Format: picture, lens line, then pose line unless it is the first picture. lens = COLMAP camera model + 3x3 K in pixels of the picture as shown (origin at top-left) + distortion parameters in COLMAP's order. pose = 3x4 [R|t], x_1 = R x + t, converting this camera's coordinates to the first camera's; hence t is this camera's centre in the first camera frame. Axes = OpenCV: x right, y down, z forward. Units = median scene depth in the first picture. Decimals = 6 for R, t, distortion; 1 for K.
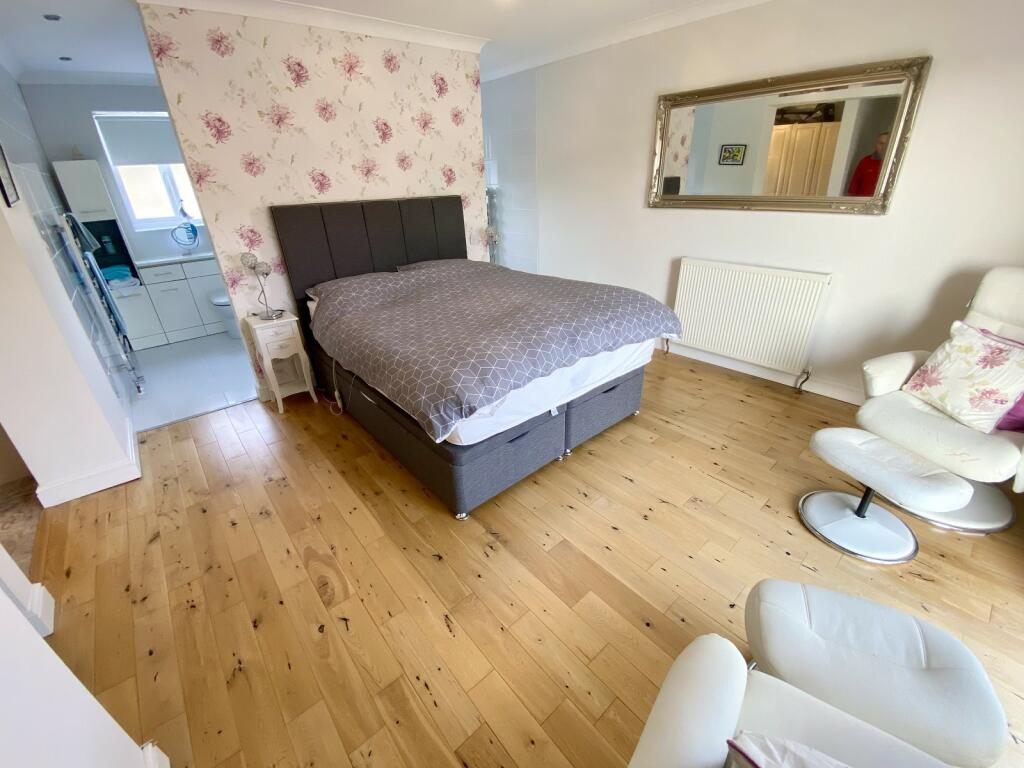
lens RADIAL K [[425.3, 0, 514.3], [0, 425.3, 389.0], [0, 0, 1]] dist [-0.019968, -0.004263]
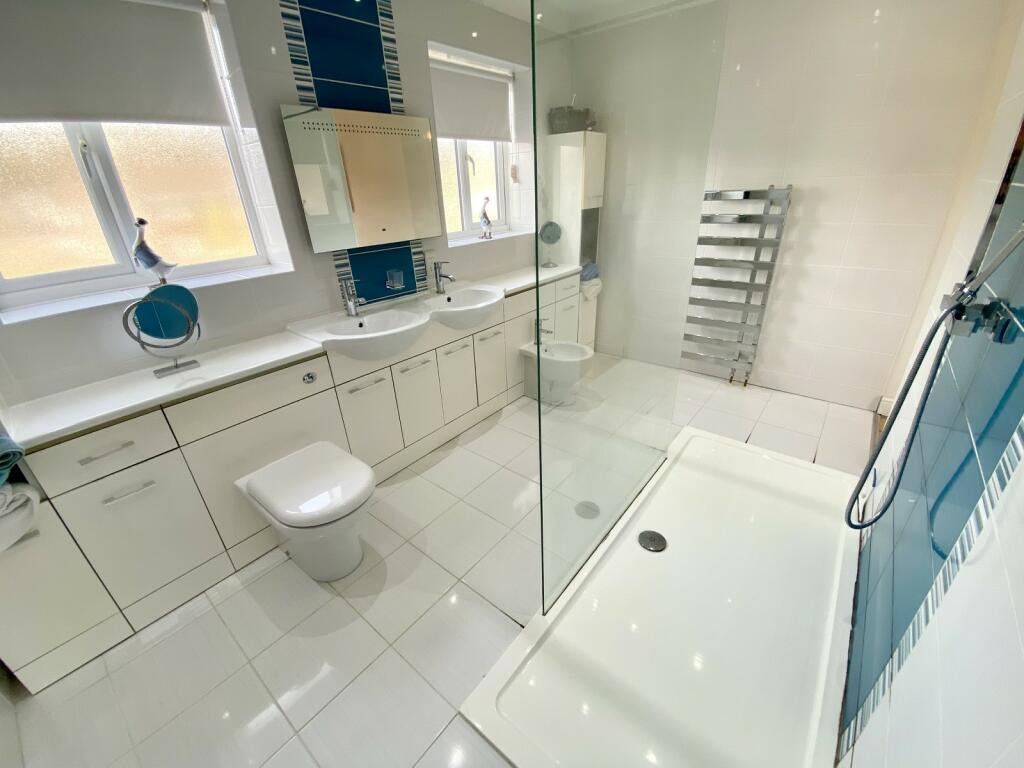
lens RADIAL K [[425.3, 0, 510.9], [0, 425.3, 381.3], [0, 0, 1]] dist [-0.019968, -0.004263]
pose [[0.984545, -0.086218, 0.152441, -0.546898], [0.090145, 0.995747, -0.019028, -0.278406], [-0.150152, 0.032476, 0.988129, 0.598980]]
